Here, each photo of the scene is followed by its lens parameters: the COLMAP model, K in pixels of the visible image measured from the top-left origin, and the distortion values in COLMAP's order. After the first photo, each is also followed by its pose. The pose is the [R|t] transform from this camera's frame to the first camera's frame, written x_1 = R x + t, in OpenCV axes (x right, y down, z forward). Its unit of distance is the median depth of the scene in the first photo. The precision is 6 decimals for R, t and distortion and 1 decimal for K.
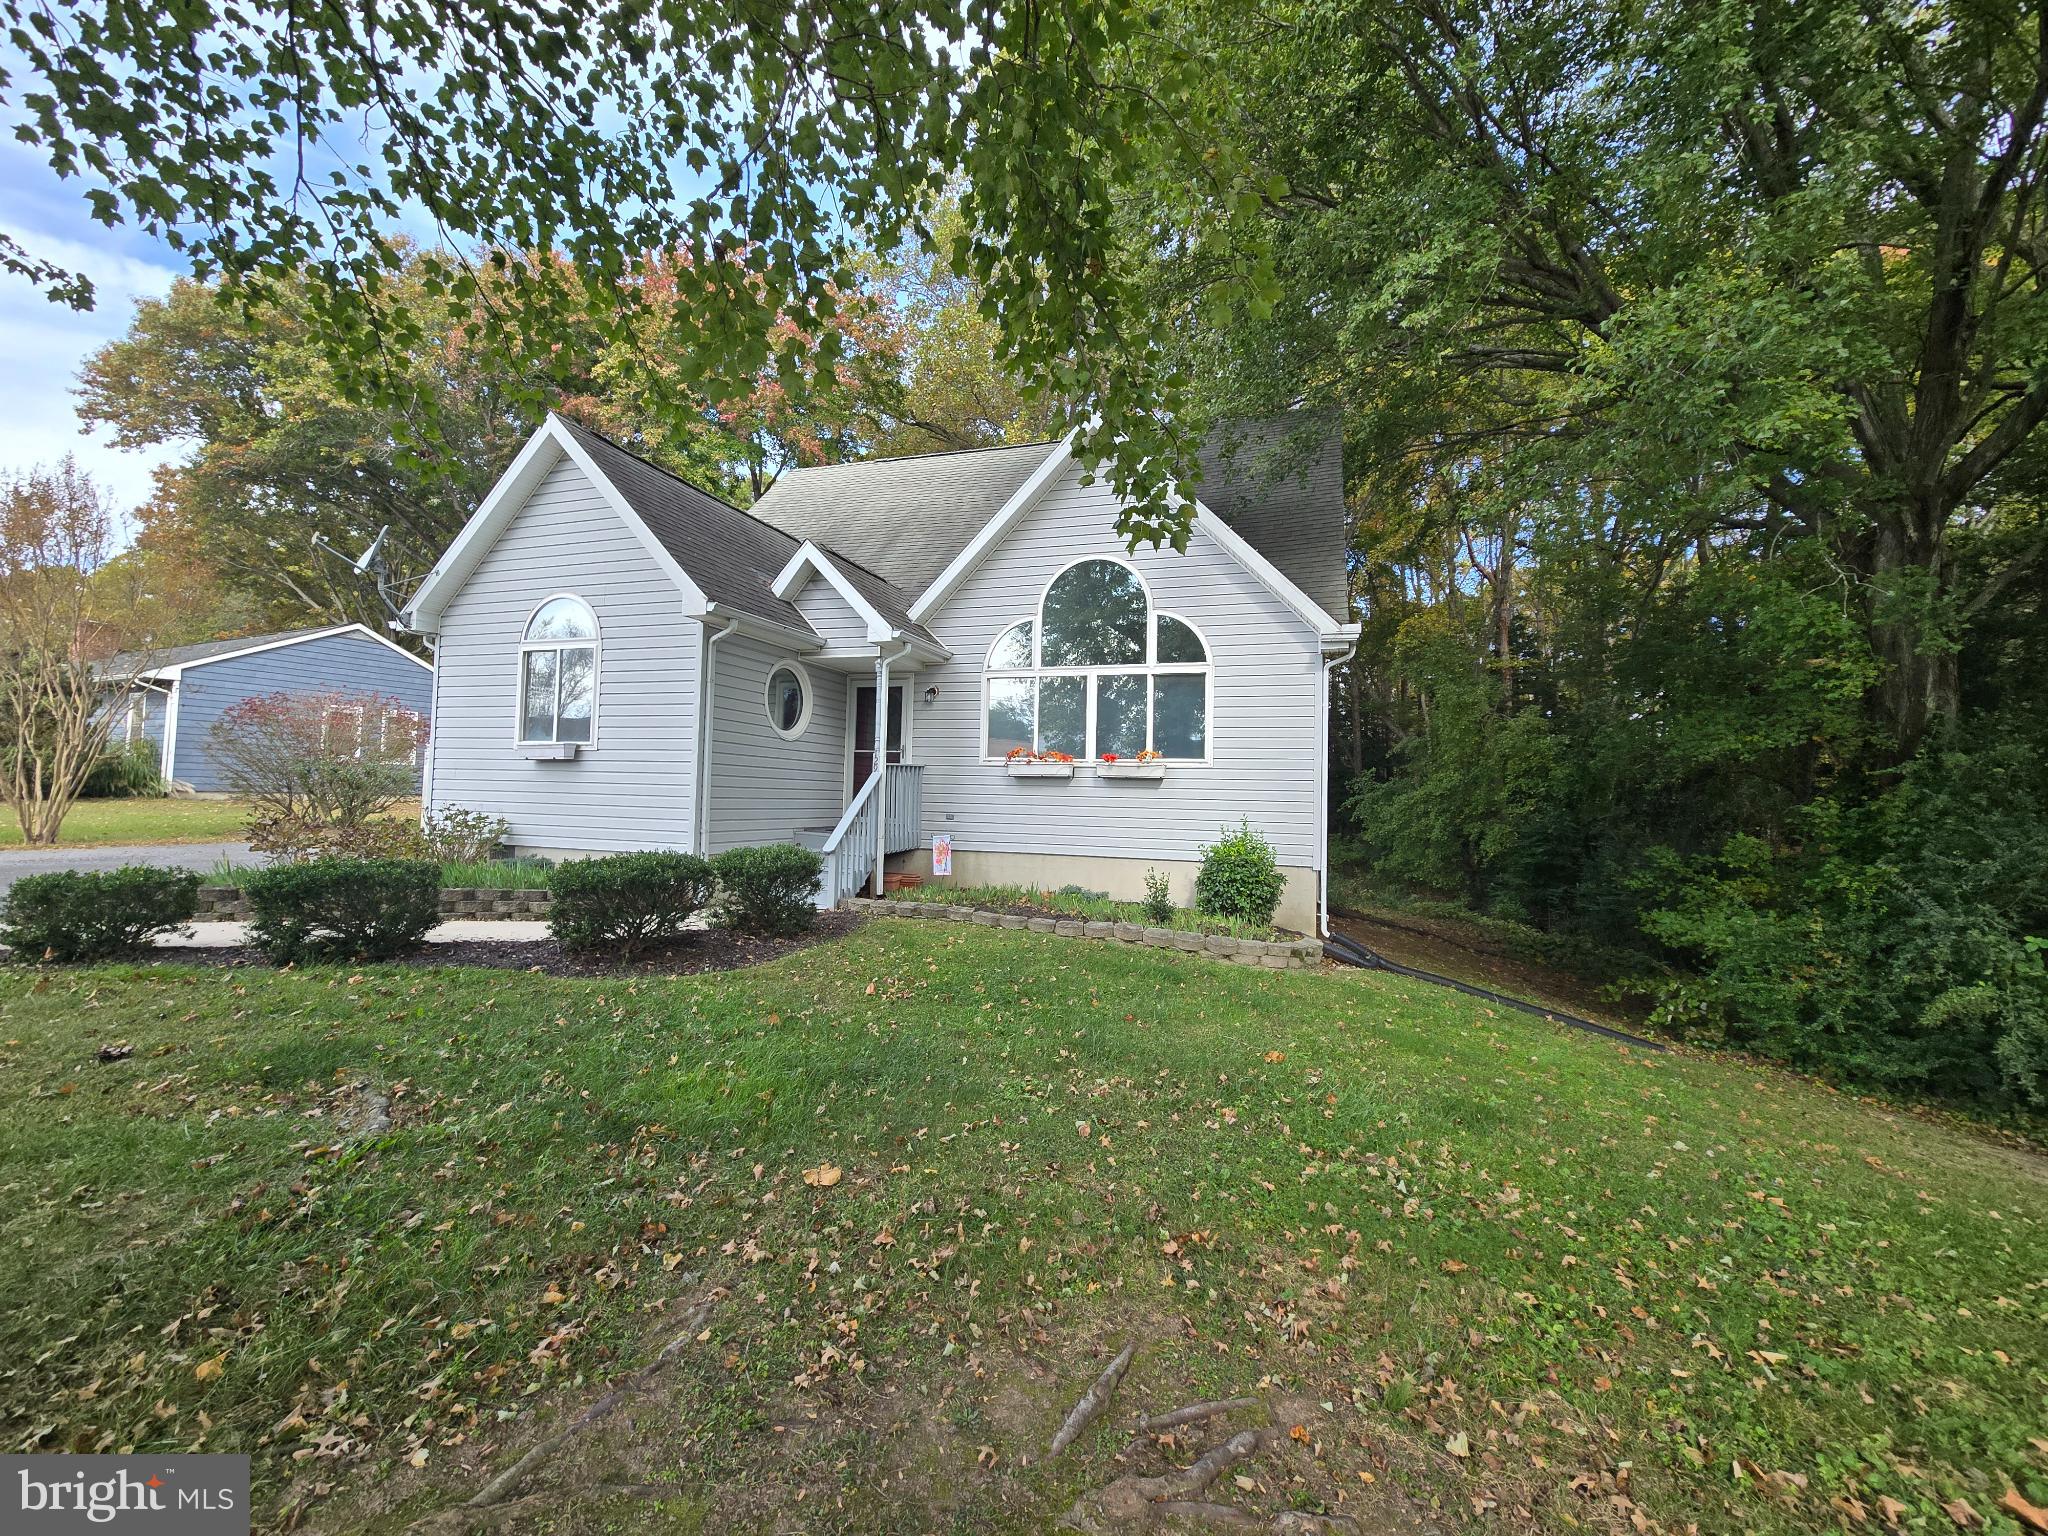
lens RADIAL K [[838.2, 0, 1020.8], [0, 838.2, 762.3], [0, 0, 1]] dist [0.003430, -0.001052]
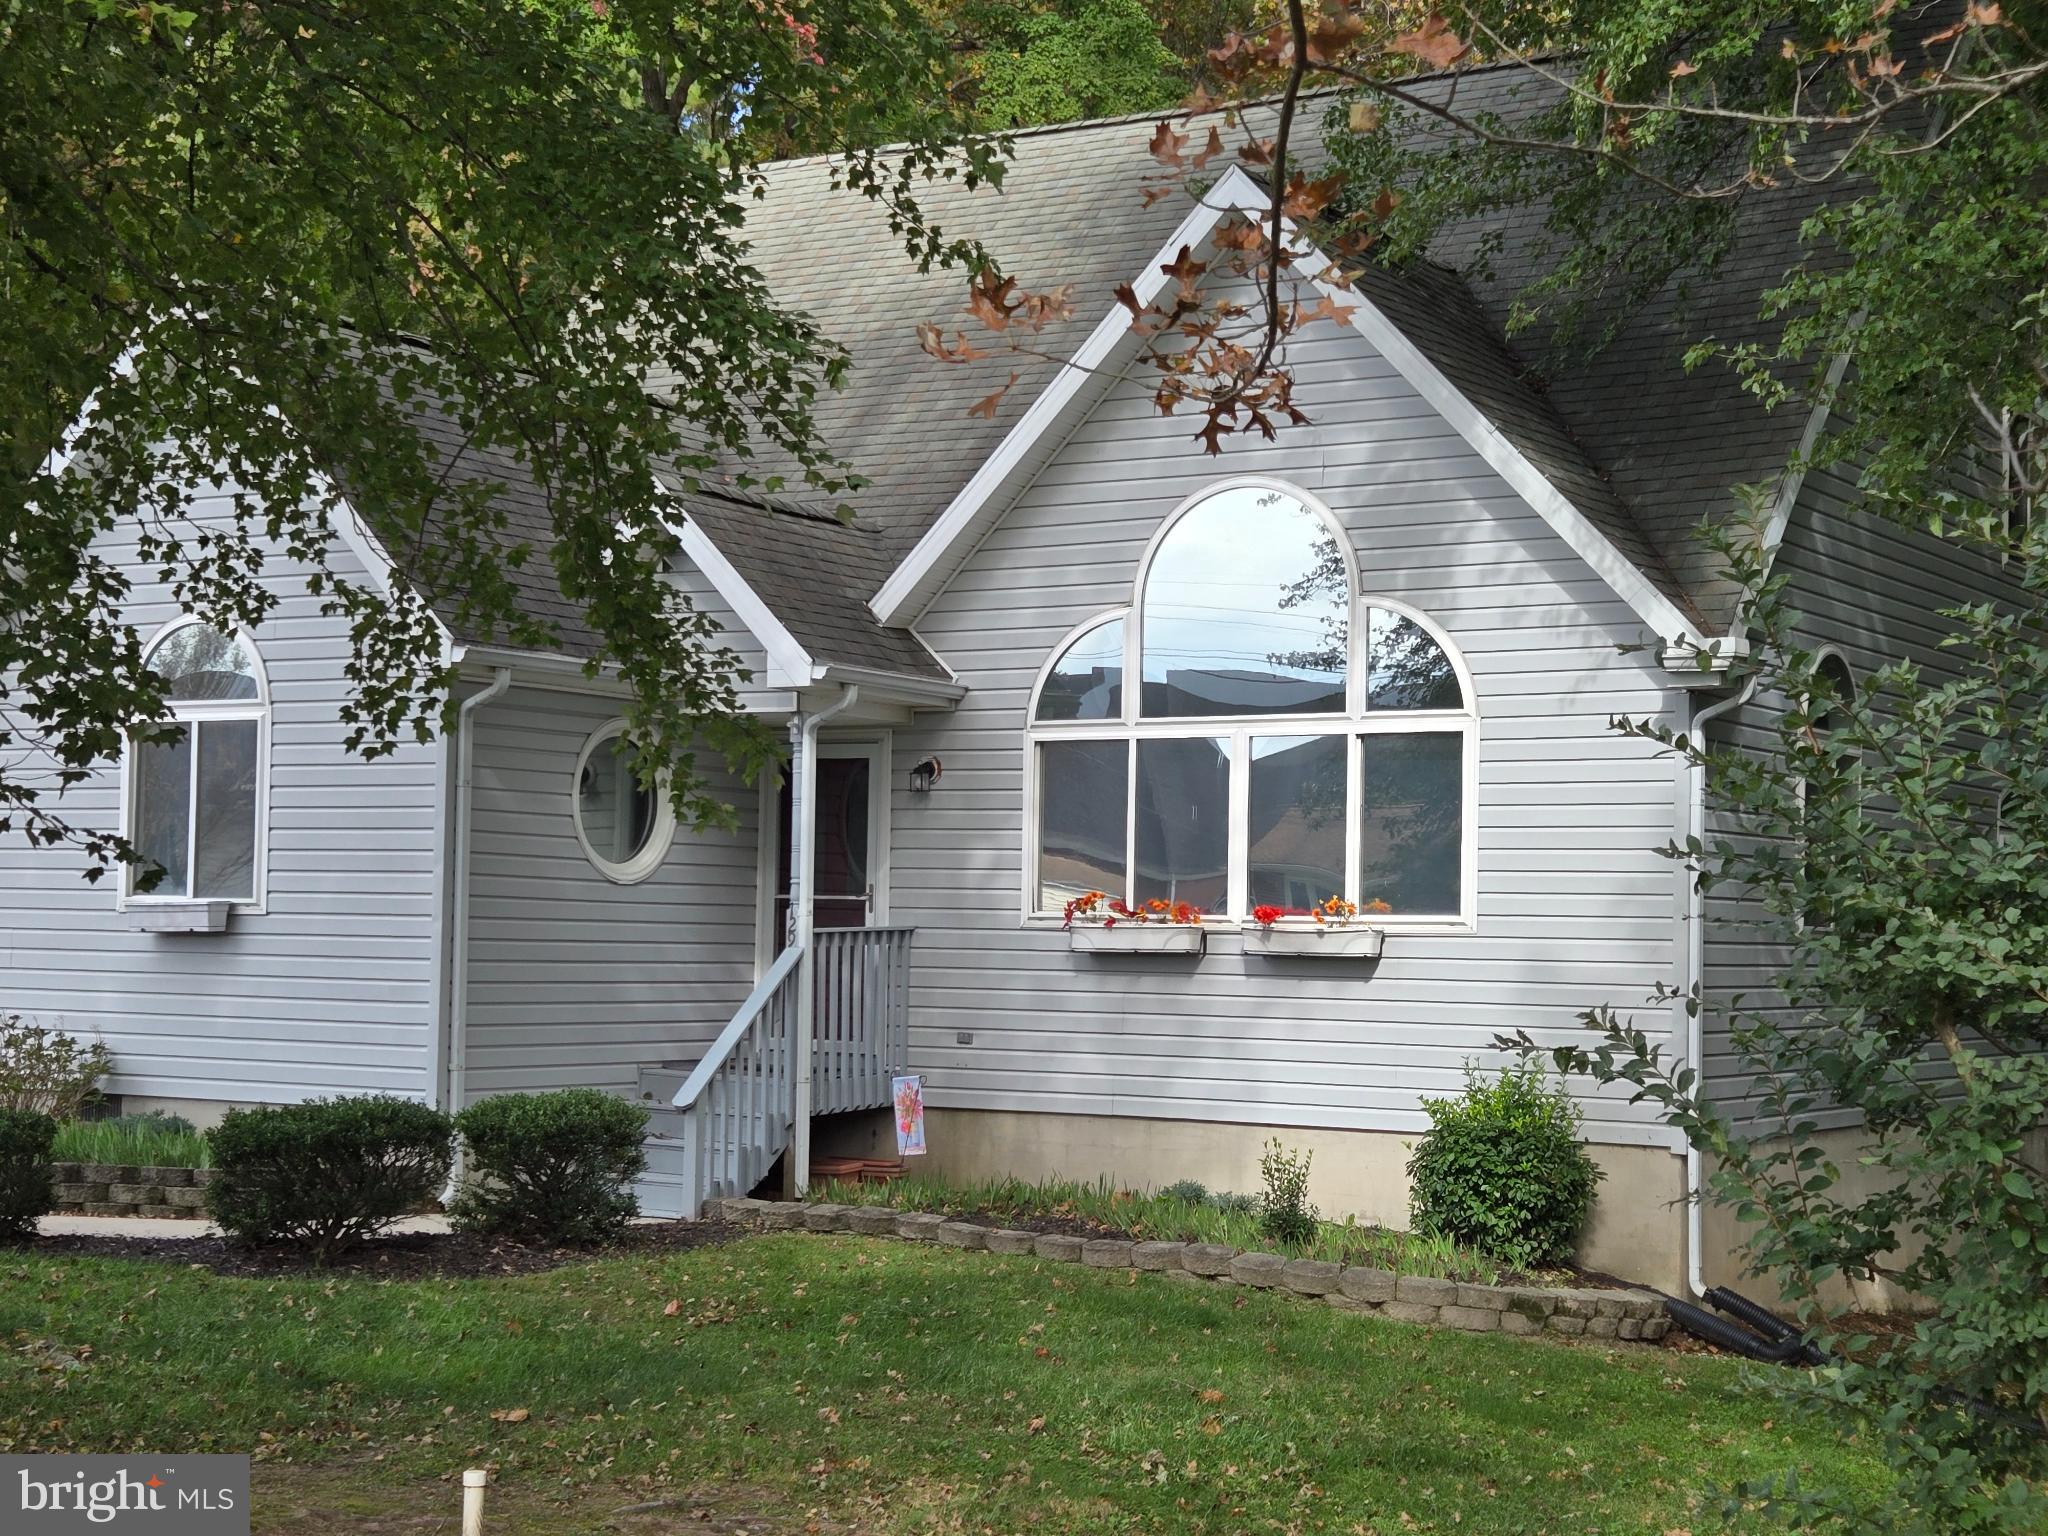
lens RADIAL K [[3184.8, 0, 1016.4], [0, 3184.8, 813.8], [0, 0, 1]] dist [0.111318, 0.000000]
pose [[0.974905, -0.015456, -0.222082, 0.381117], [0.014862, 0.999880, -0.004346, -0.057971], [0.222123, 0.000936, 0.975018, -0.812194]]
